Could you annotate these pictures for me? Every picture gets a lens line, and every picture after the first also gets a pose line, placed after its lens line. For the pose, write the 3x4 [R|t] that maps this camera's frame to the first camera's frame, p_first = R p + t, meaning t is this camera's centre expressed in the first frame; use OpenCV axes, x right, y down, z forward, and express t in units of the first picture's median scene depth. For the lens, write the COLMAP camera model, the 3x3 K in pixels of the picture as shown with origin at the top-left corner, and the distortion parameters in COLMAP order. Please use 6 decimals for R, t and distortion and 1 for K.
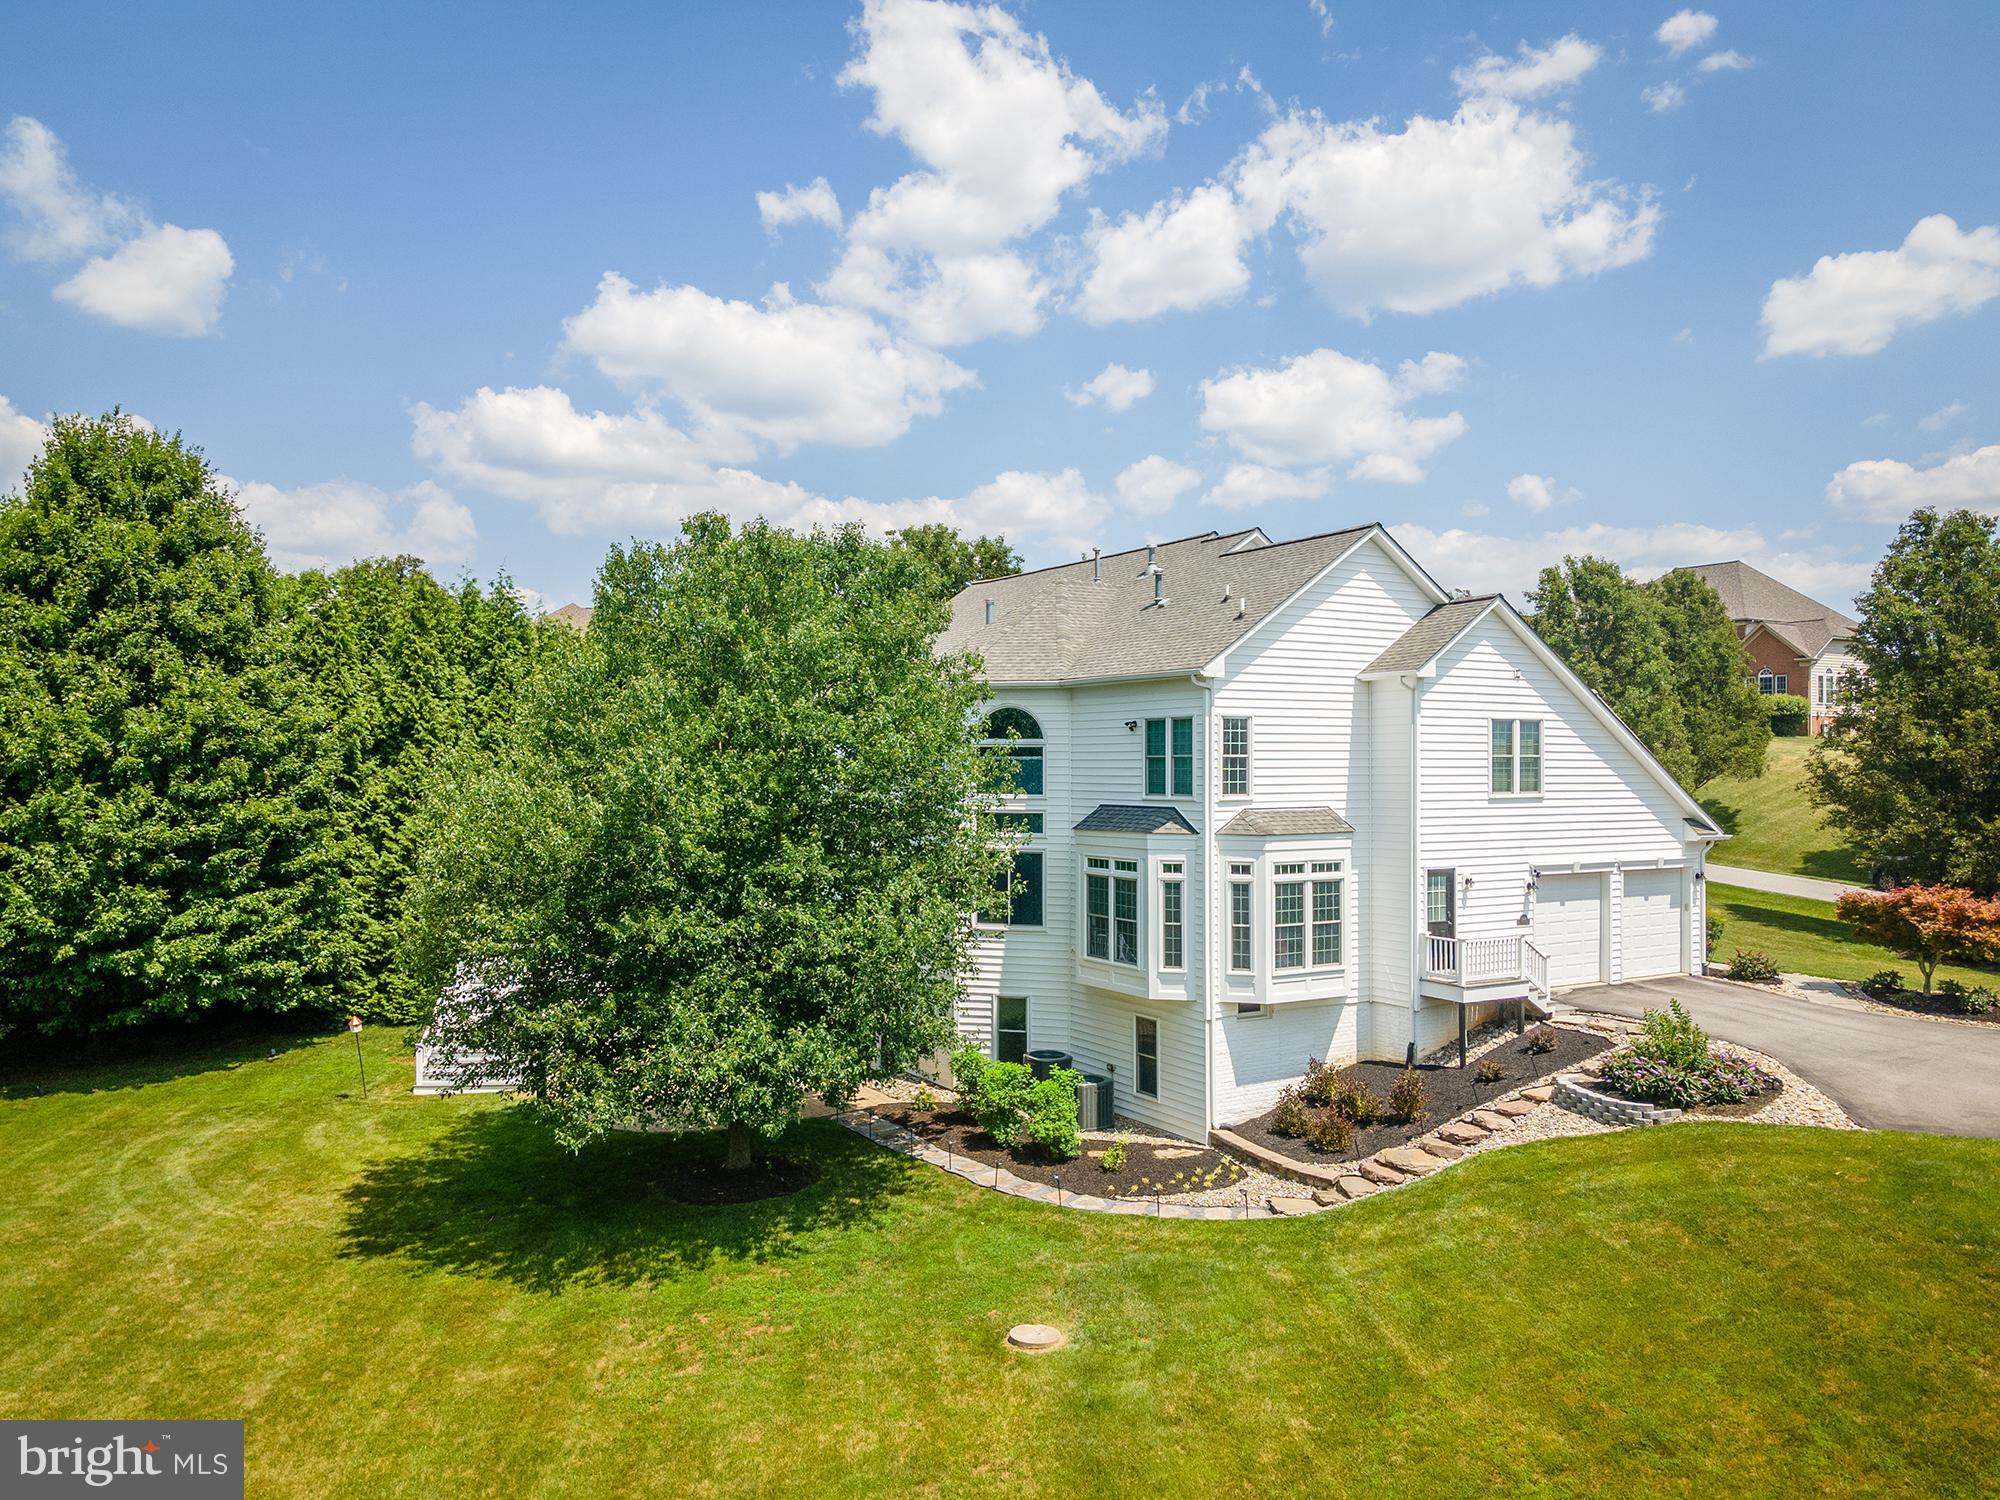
lens RADIAL K [[1450.2, 0, 985.0], [0, 1450.2, 745.4], [0, 0, 1]] dist [0.029631, -0.003910]
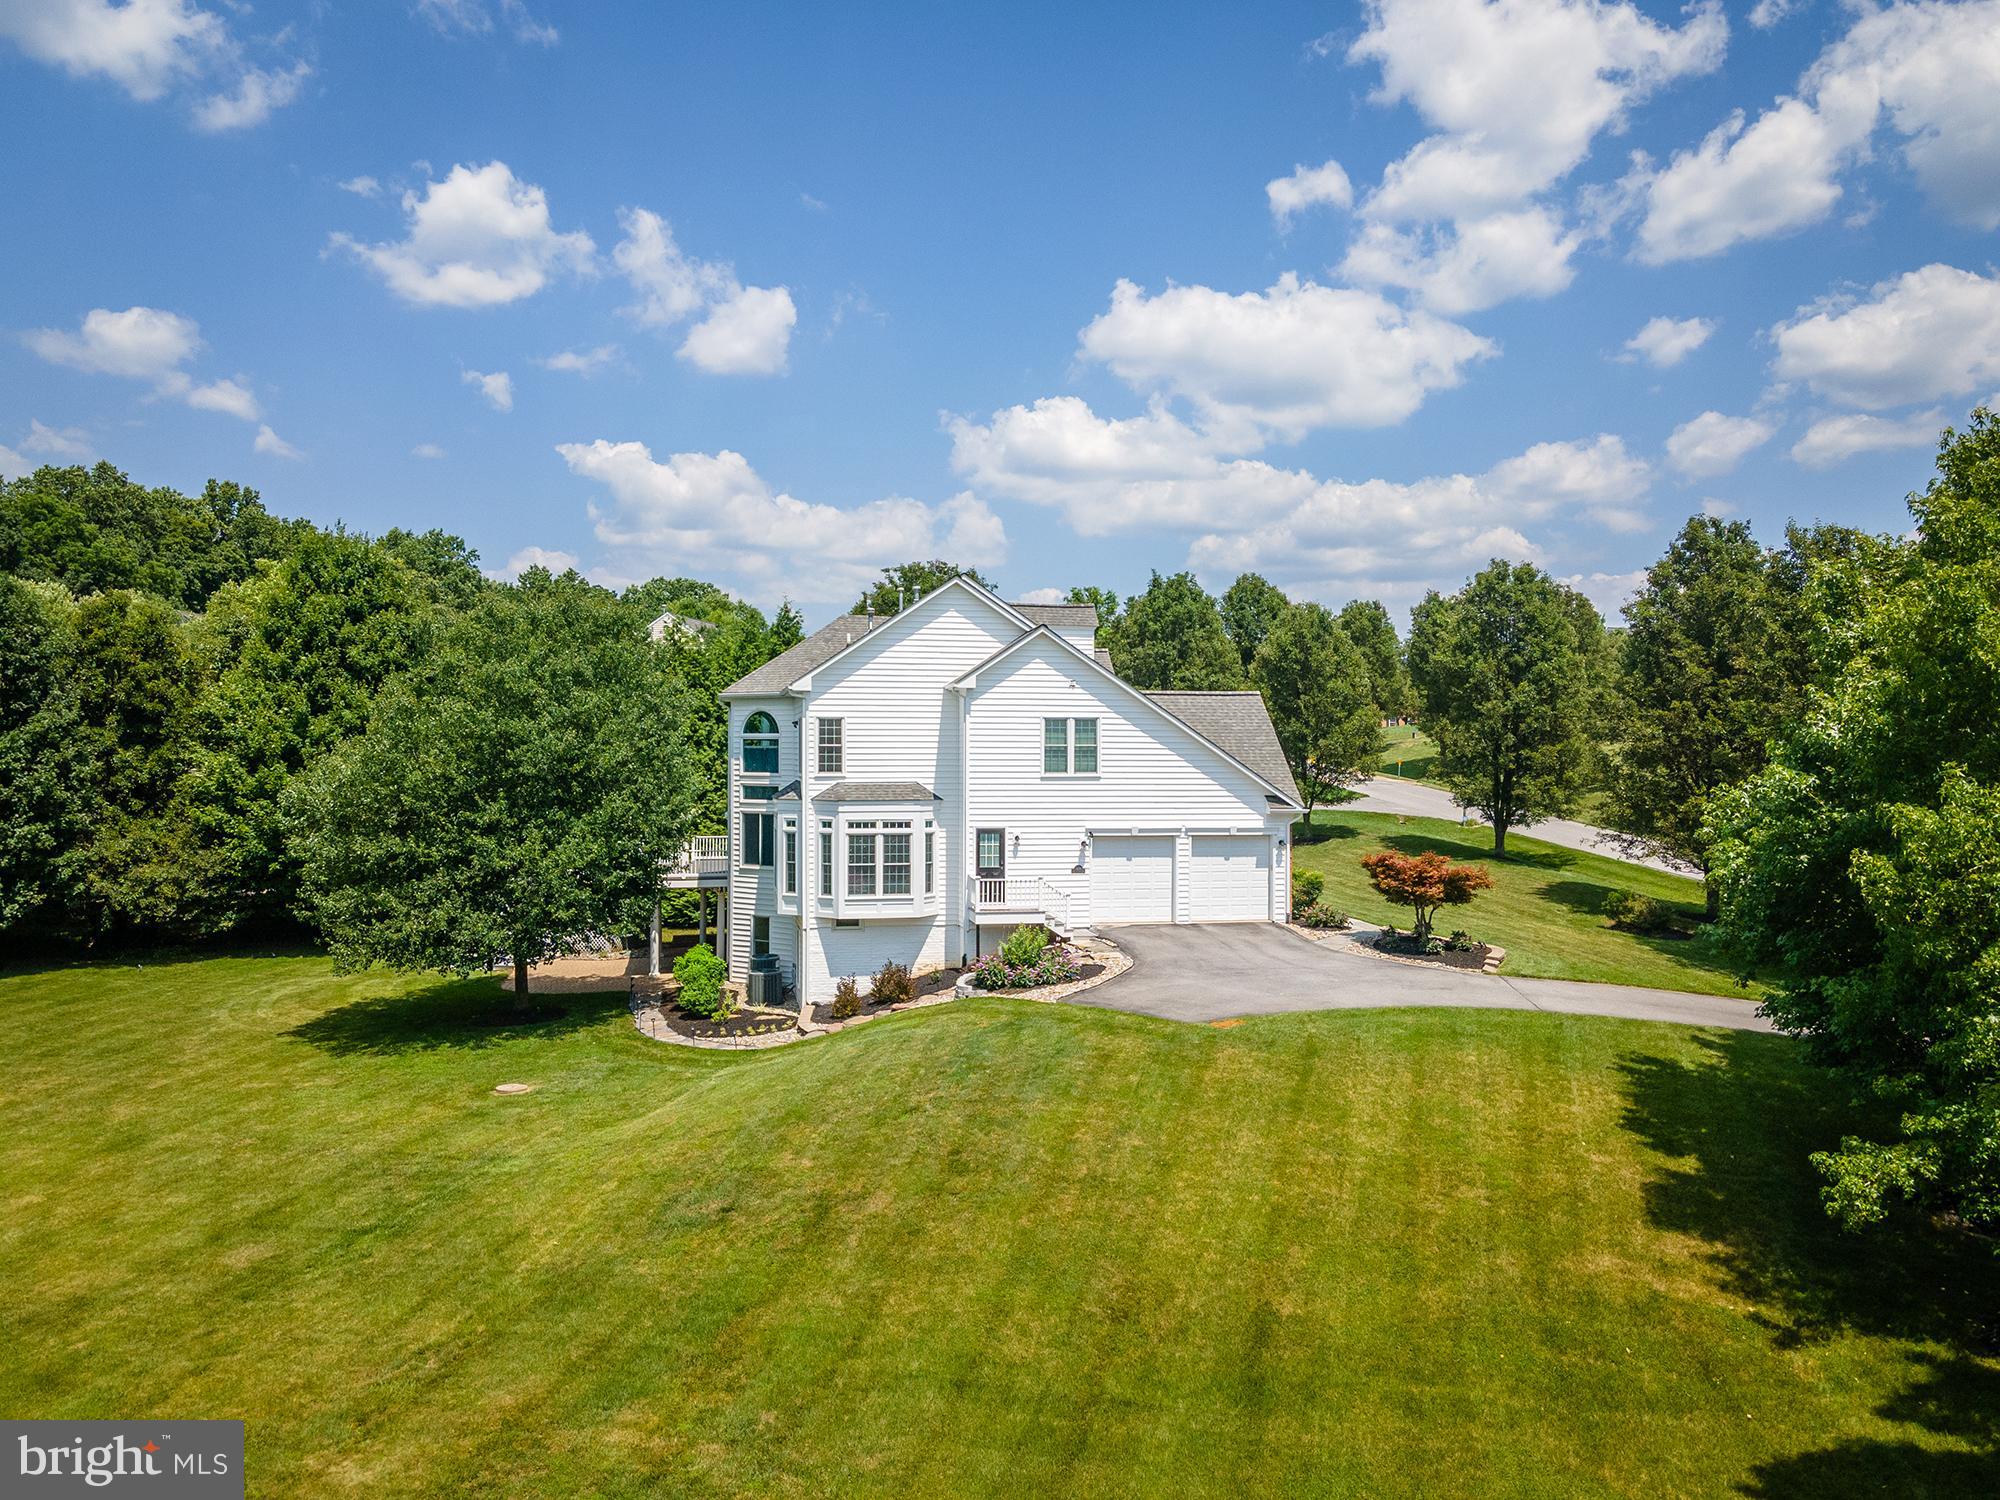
lens RADIAL K [[1450.2, 0, 985.0], [0, 1450.2, 745.4], [0, 0, 1]] dist [0.029631, -0.003910]
pose [[0.938453, -0.000890, -0.345405, 0.757500], [0.002821, 0.999983, 0.005088, 0.000506], [0.345395, -0.005749, 0.938440, -0.266428]]
